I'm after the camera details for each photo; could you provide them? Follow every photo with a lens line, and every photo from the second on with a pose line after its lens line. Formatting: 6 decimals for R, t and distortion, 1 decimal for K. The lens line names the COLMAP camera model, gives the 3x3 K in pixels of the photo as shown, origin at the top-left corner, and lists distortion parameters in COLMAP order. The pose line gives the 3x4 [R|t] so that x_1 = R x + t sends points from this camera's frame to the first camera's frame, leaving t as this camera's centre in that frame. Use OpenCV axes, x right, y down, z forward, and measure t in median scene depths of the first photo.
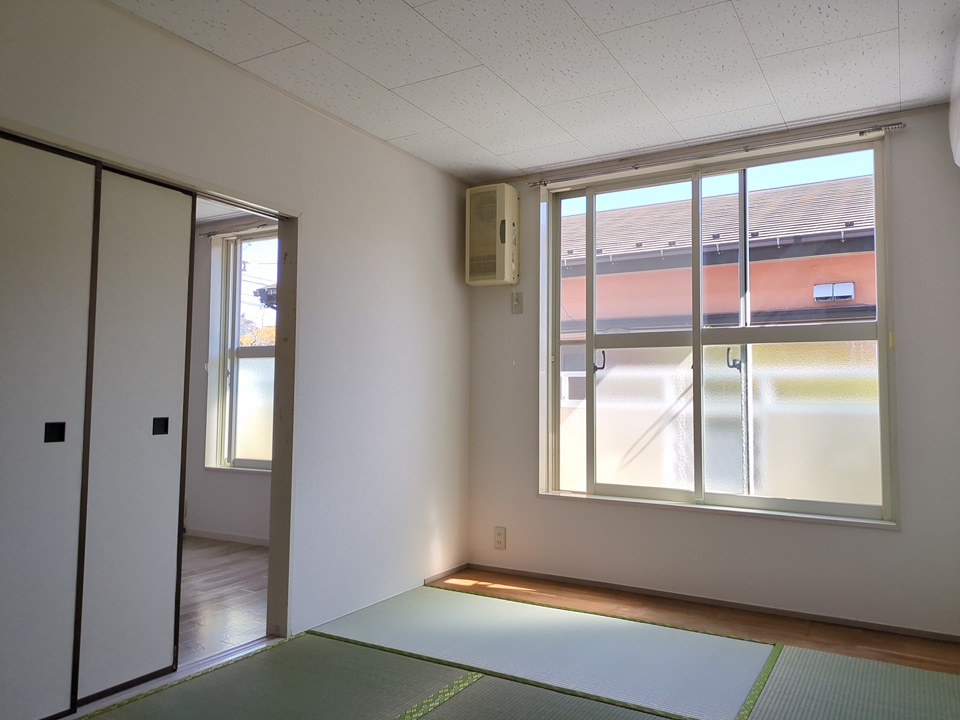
lens RADIAL K [[723.7, 0, 481.3], [0, 723.7, 353.2], [0, 0, 1]] dist [0.040308, -0.029908]
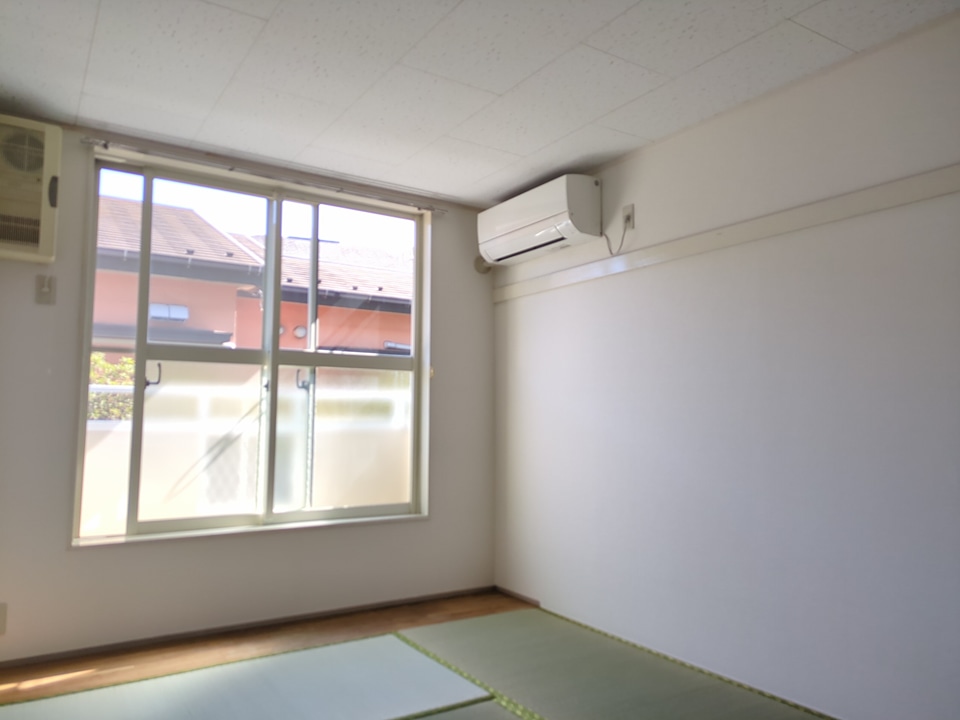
lens RADIAL K [[723.7, 0, 479.9], [0, 723.7, 356.8], [0, 0, 1]] dist [0.040308, -0.029908]
pose [[0.427511, 0.071678, 0.901164, -0.444050], [-0.053836, 0.997101, -0.053770, 0.014872], [-0.902405, -0.025528, 0.430131, 0.290886]]
